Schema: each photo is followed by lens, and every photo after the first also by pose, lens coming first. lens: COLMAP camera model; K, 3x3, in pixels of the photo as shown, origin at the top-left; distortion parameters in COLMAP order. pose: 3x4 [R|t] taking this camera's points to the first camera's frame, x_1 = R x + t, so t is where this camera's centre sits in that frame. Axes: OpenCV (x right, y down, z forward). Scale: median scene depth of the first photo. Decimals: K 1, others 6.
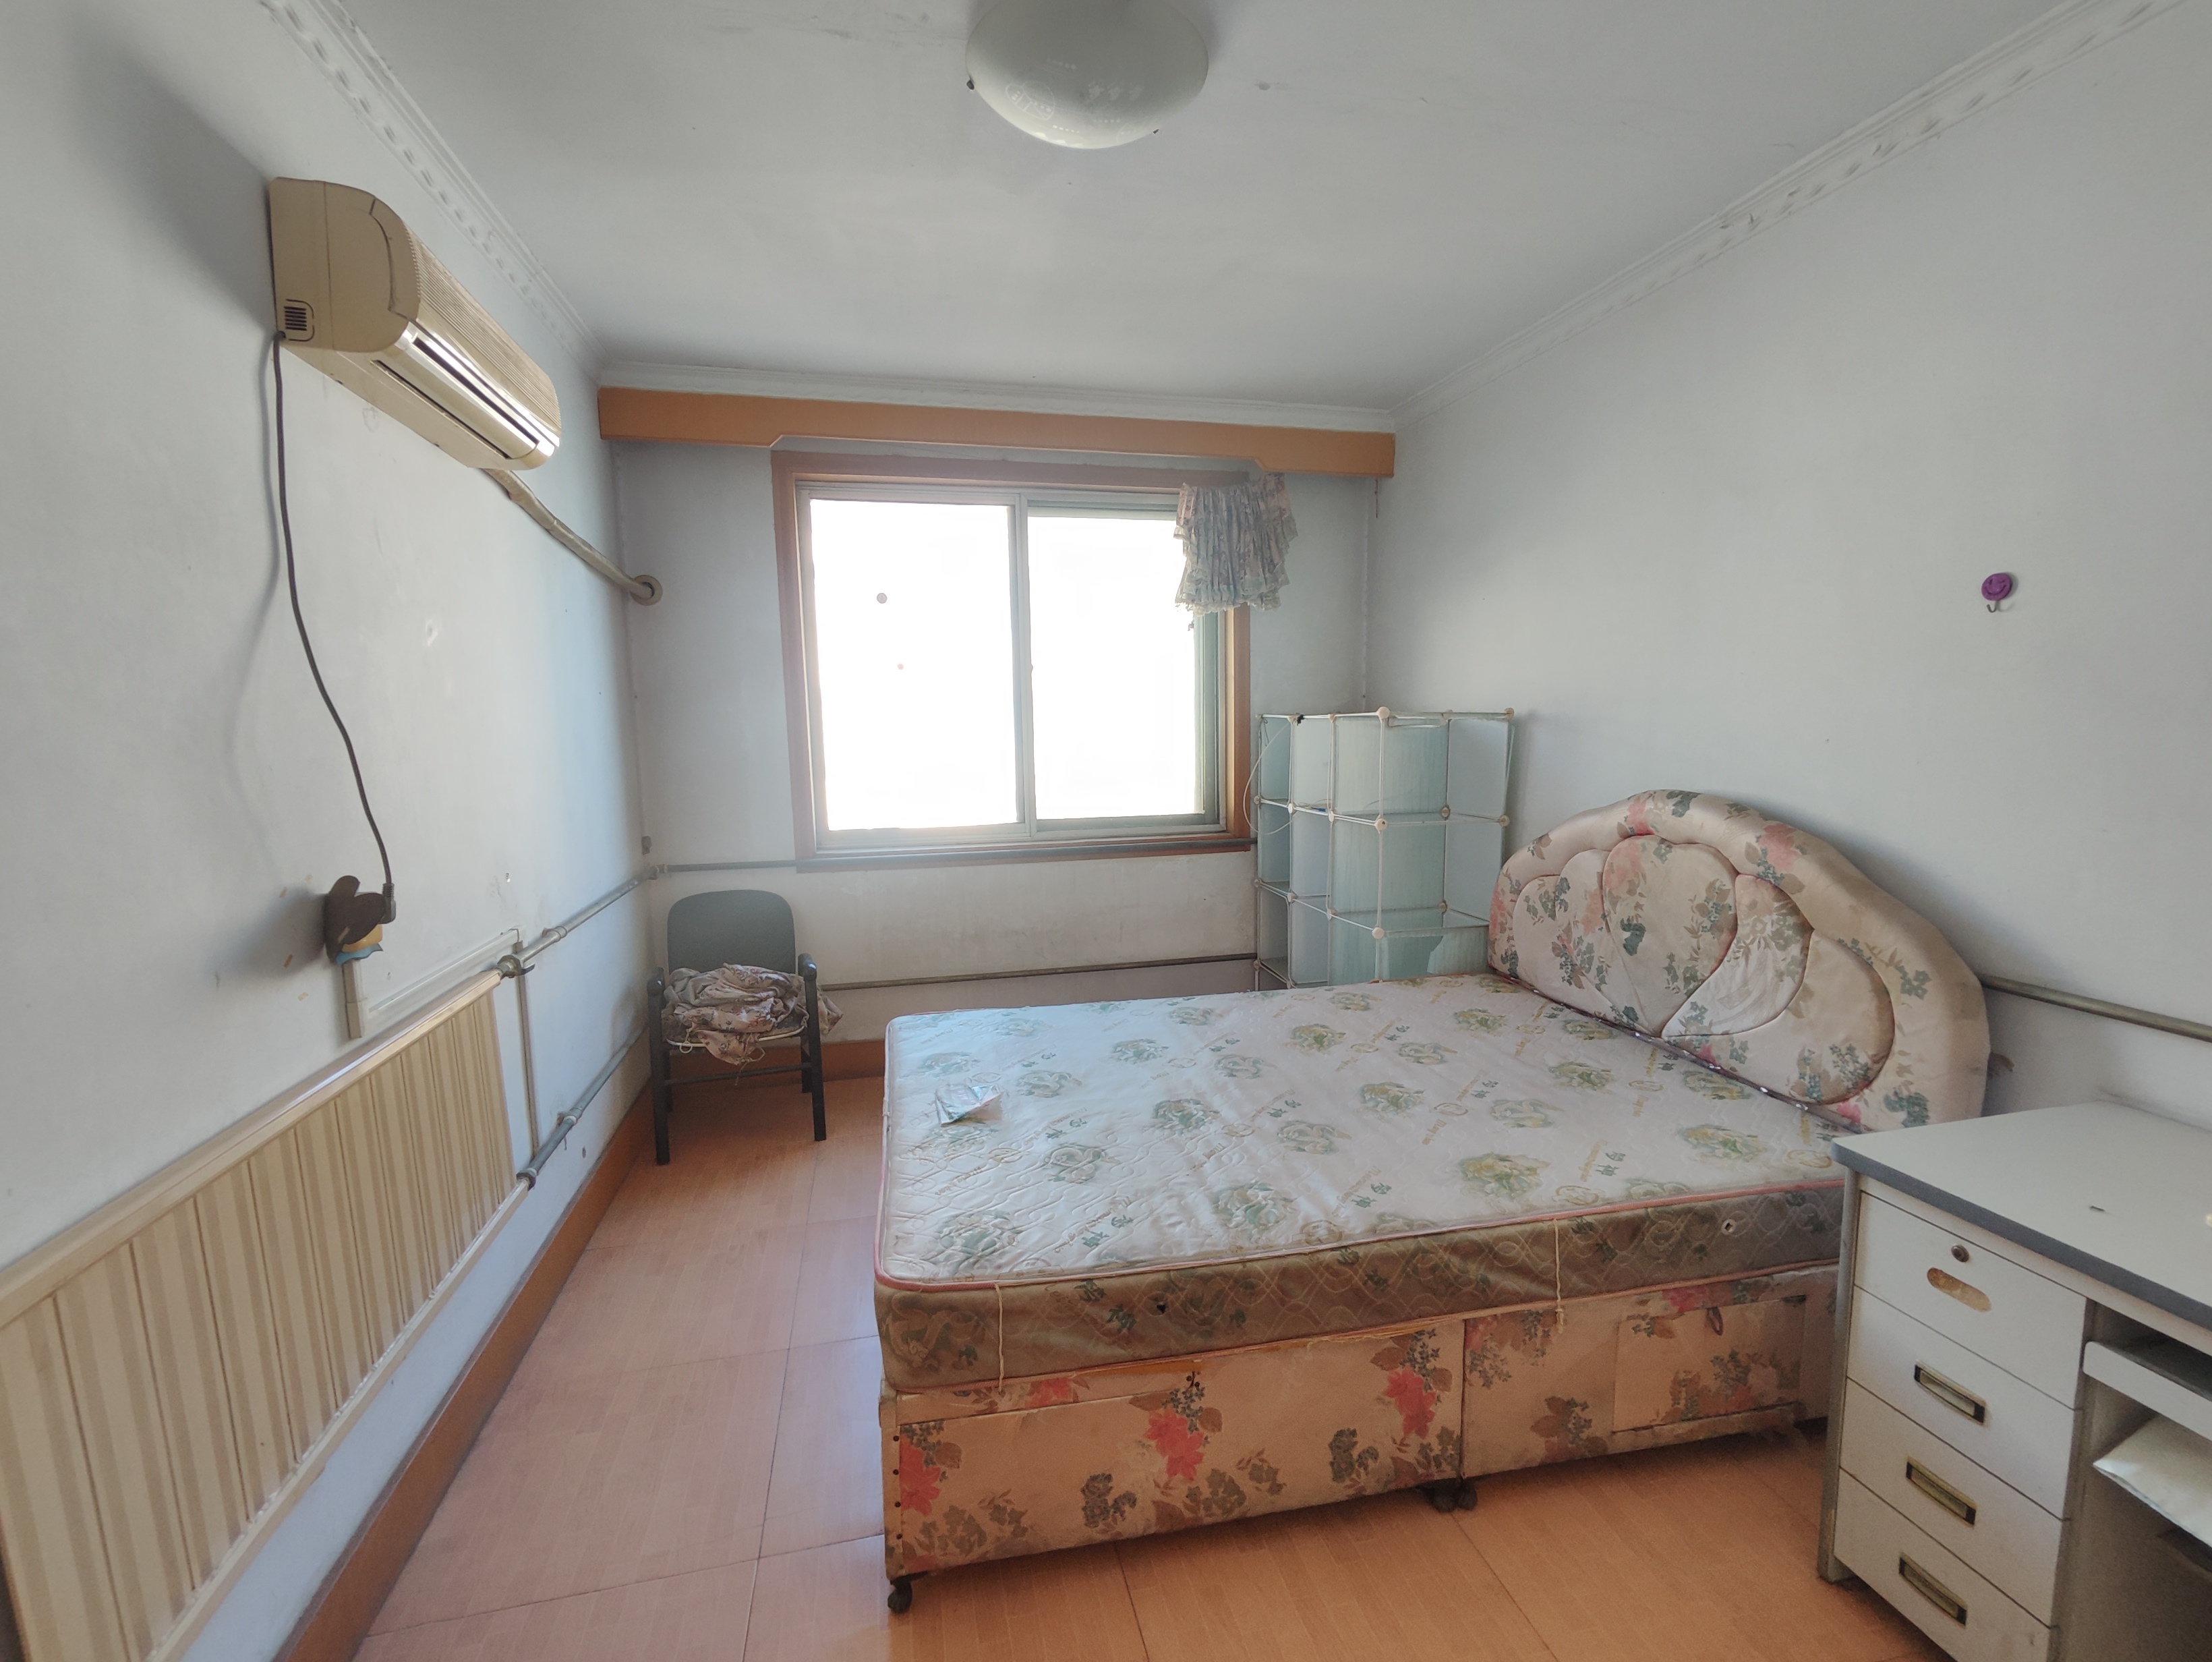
lens RADIAL K [[1000.7, 0, 1096.1], [0, 1000.7, 835.1], [0, 0, 1]] dist [-0.010877, 0.007088]
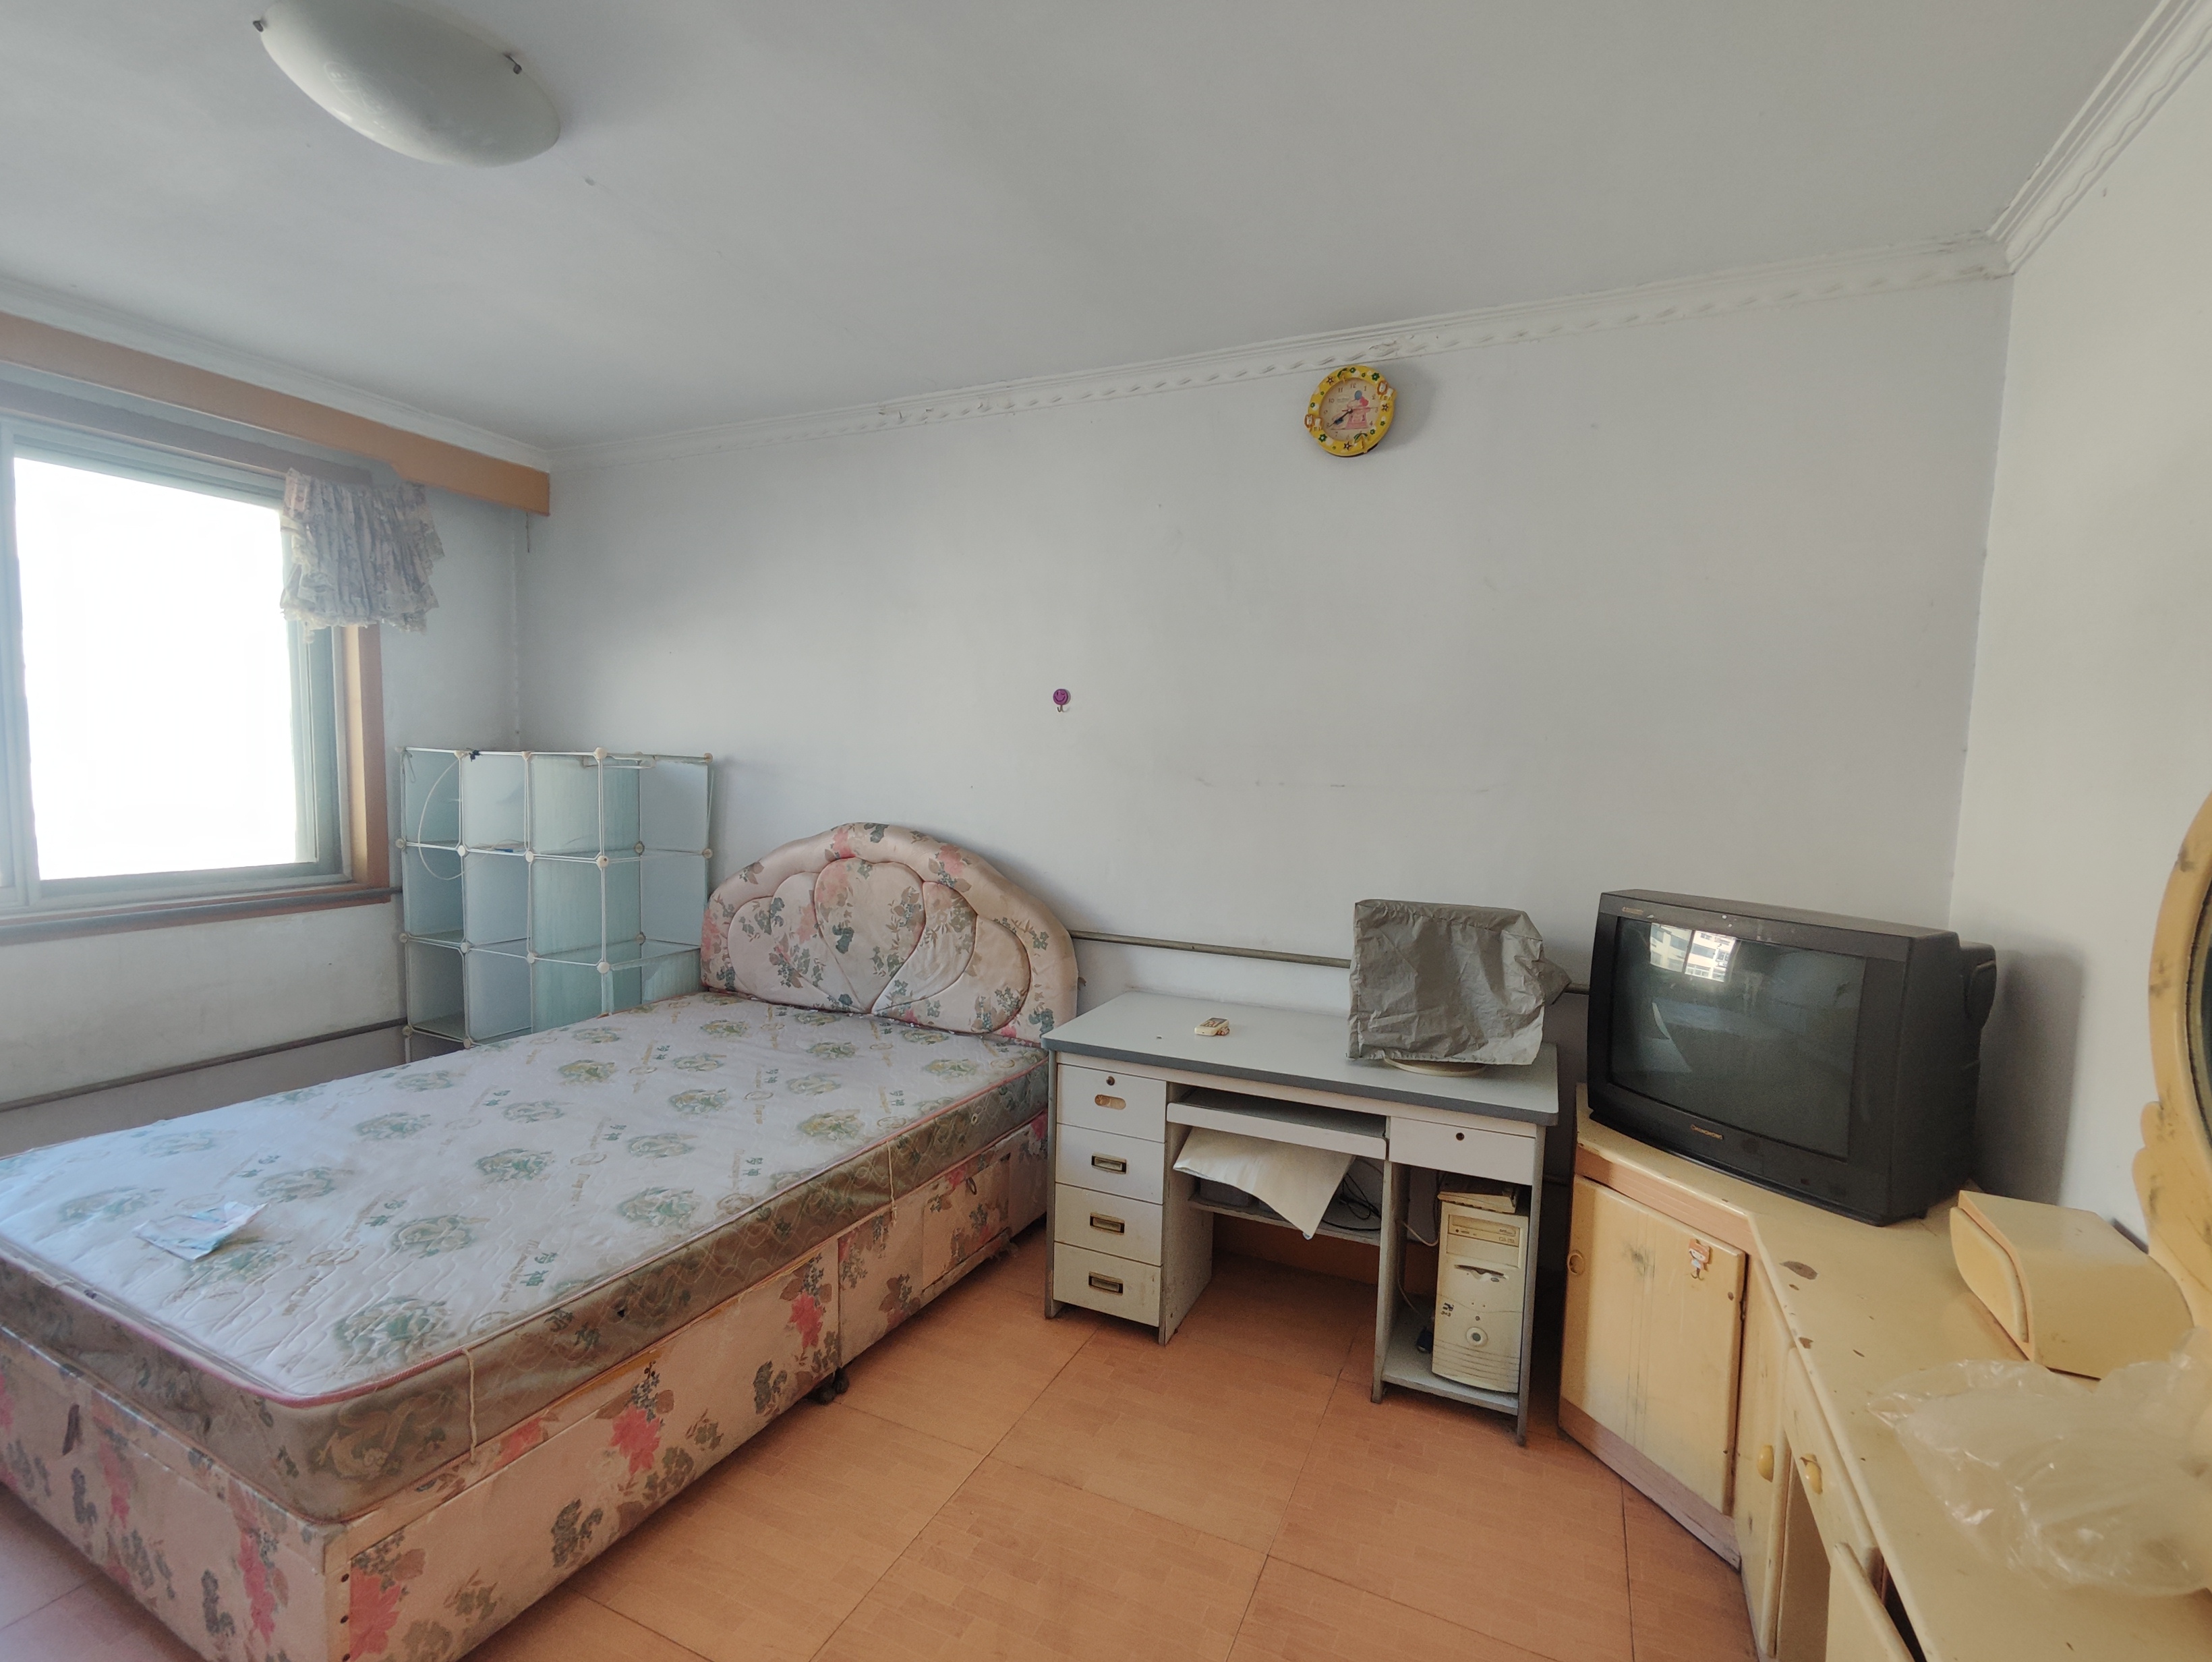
lens RADIAL K [[1000.7, 0, 1105.2], [0, 1000.7, 814.8], [0, 0, 1]] dist [-0.010877, 0.007088]
pose [[0.613999, -0.007510, 0.789271, -0.347694], [0.055242, 0.997912, -0.033480, 0.007507], [-0.787371, 0.064157, 0.613132, -0.066817]]
